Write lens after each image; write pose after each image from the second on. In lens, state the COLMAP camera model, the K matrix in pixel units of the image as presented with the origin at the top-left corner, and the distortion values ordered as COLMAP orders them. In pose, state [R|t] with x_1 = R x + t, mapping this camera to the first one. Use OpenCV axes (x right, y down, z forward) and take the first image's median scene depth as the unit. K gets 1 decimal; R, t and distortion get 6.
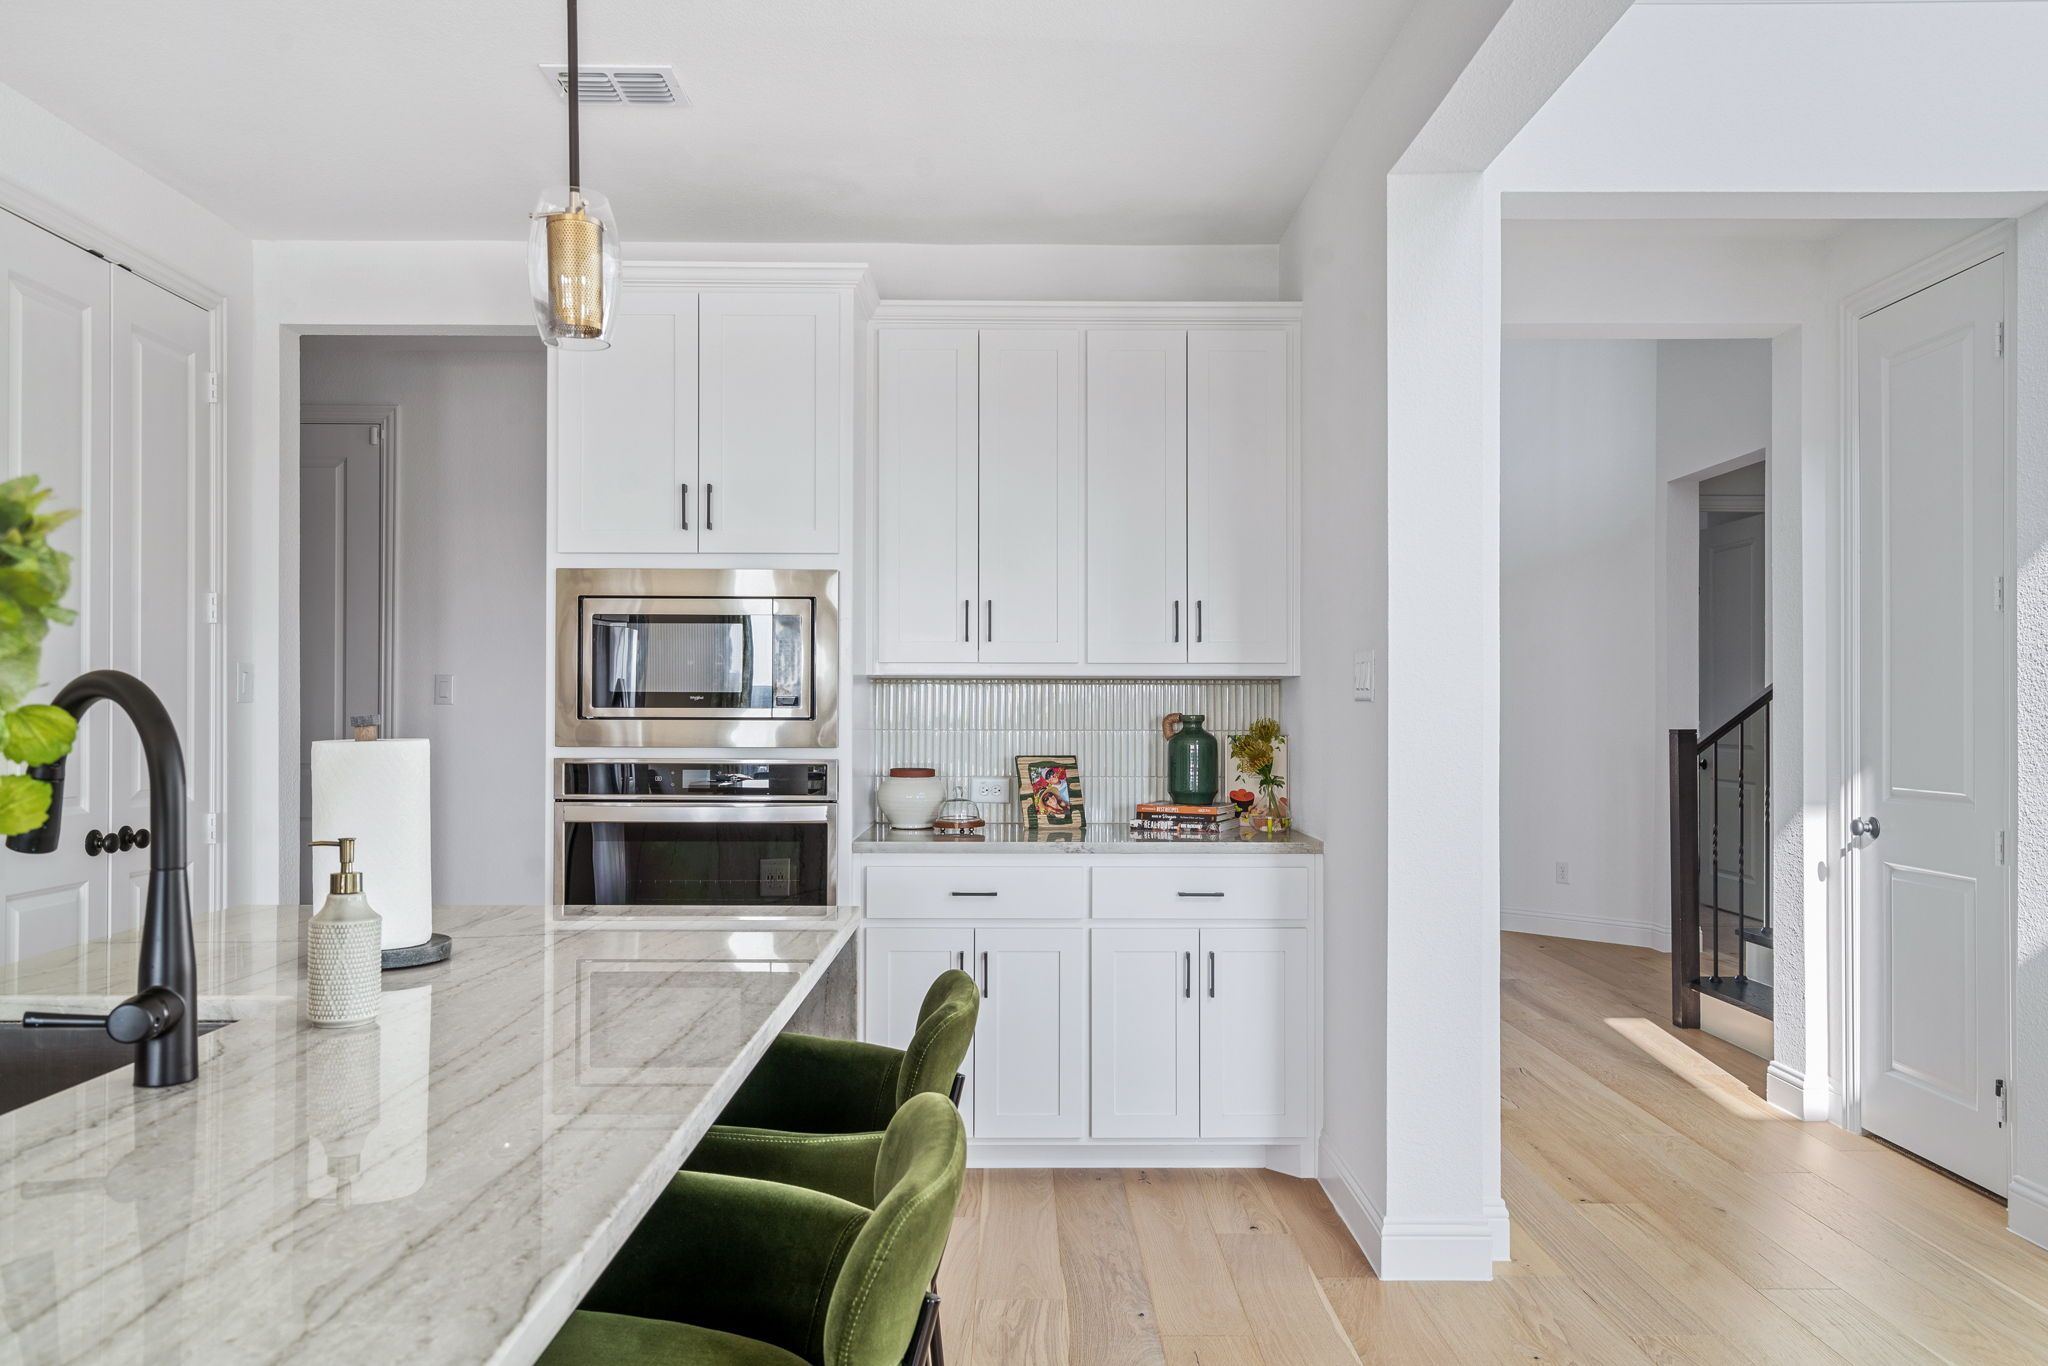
lens RADIAL K [[1398.2, 0, 1020.8], [0, 1398.2, 693.4], [0, 0, 1]] dist [0.000629, 0.003083]
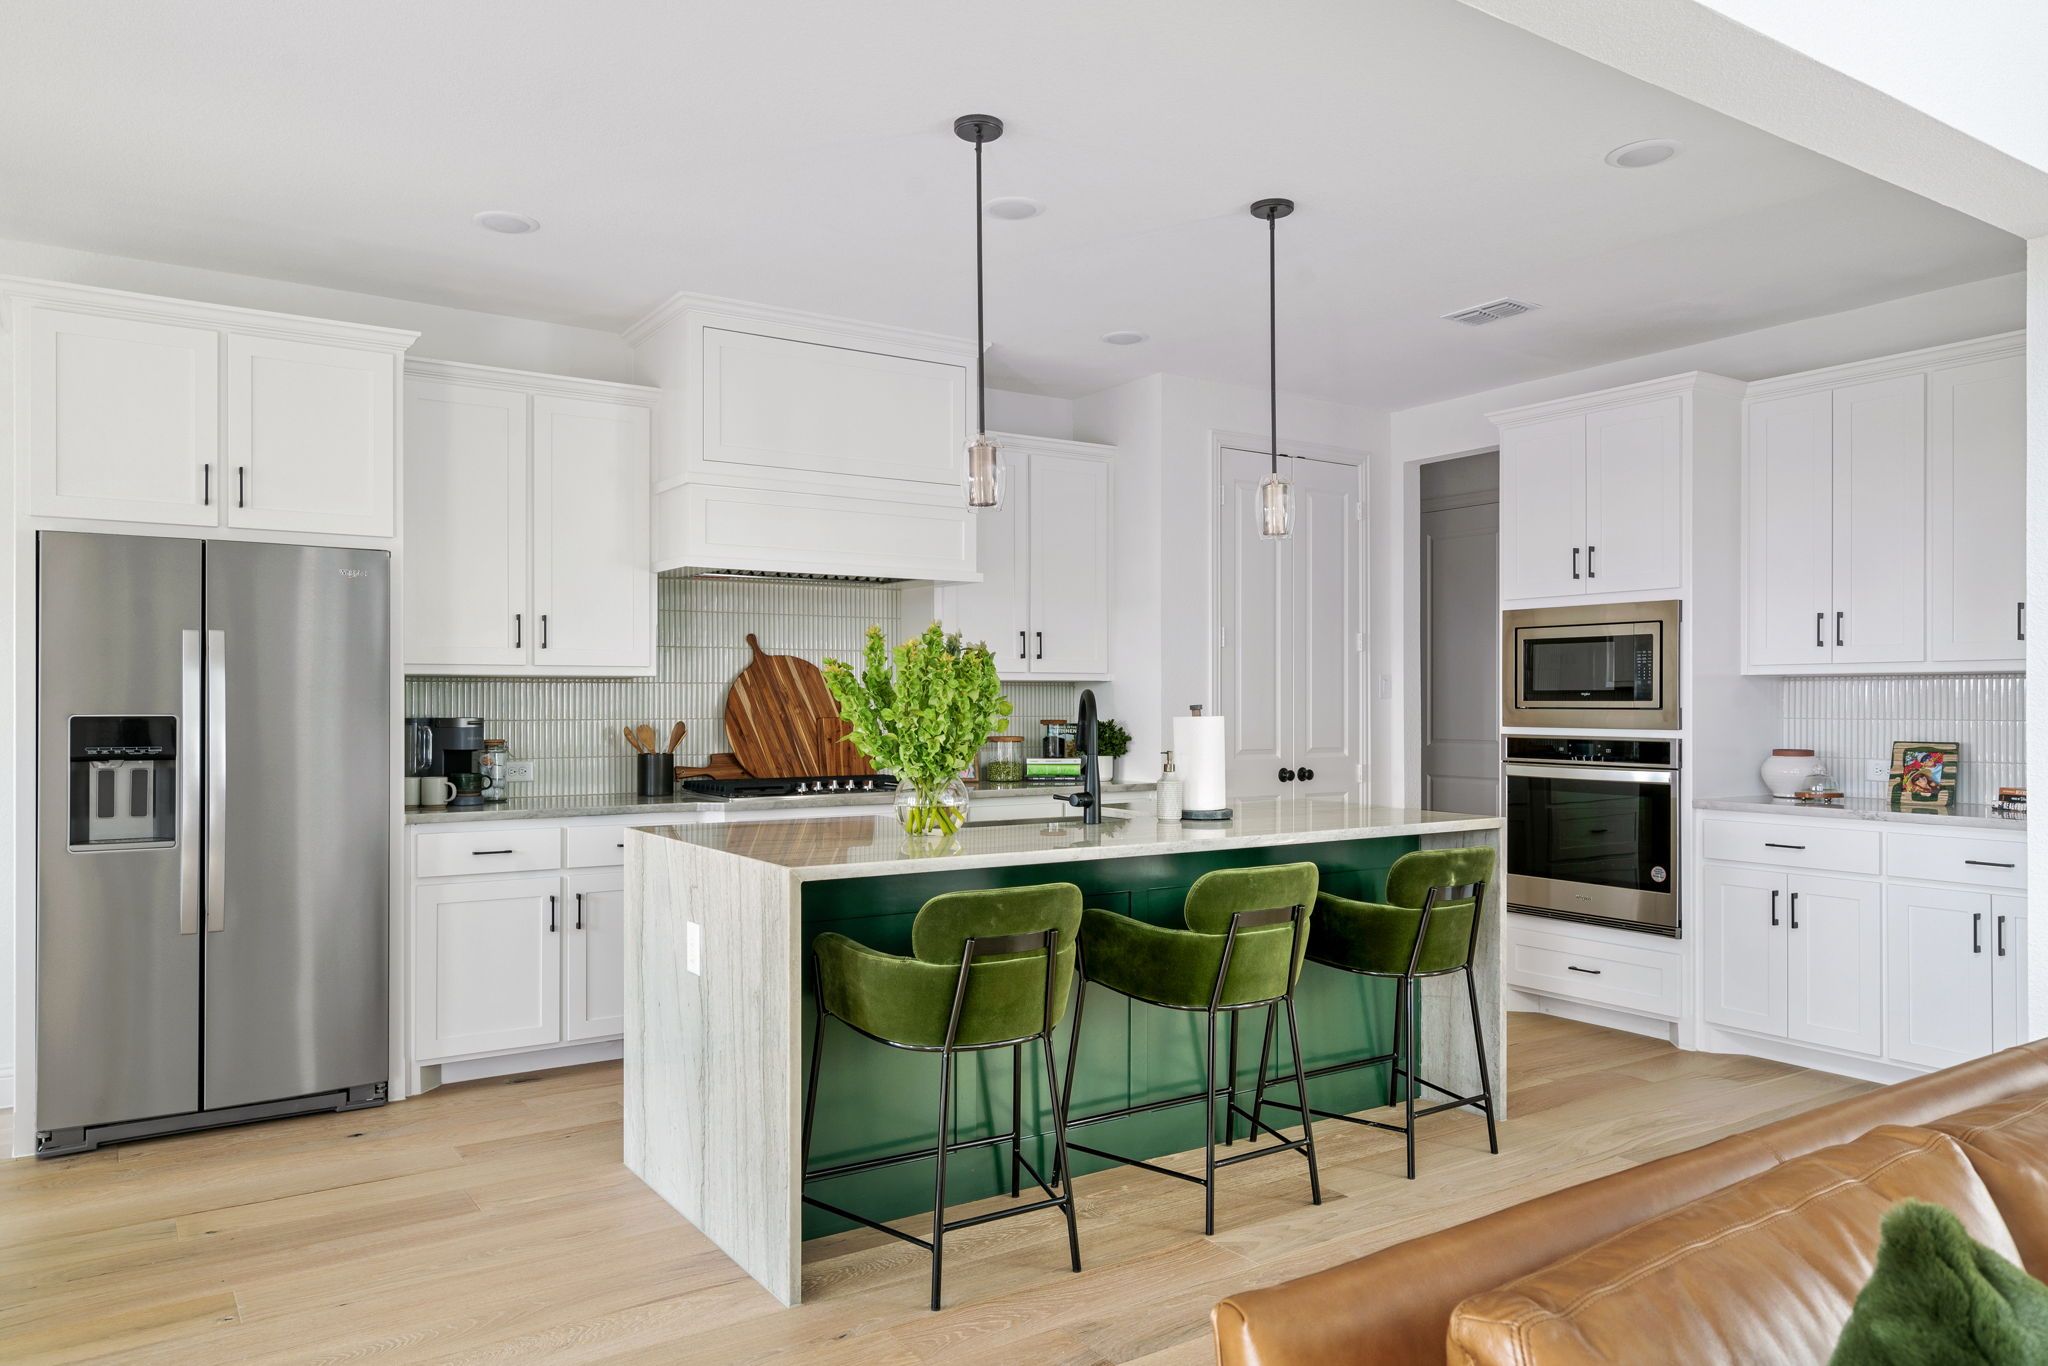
lens RADIAL K [[1398.2, 0, 1020.8], [0, 1398.2, 693.4], [0, 0, 1]] dist [0.000629, 0.003083]
pose [[0.543377, -0.007579, -0.839455, 0.602207], [0.009739, 0.999949, -0.002724, 0.000741], [0.839432, -0.006695, 0.543423, -0.253856]]
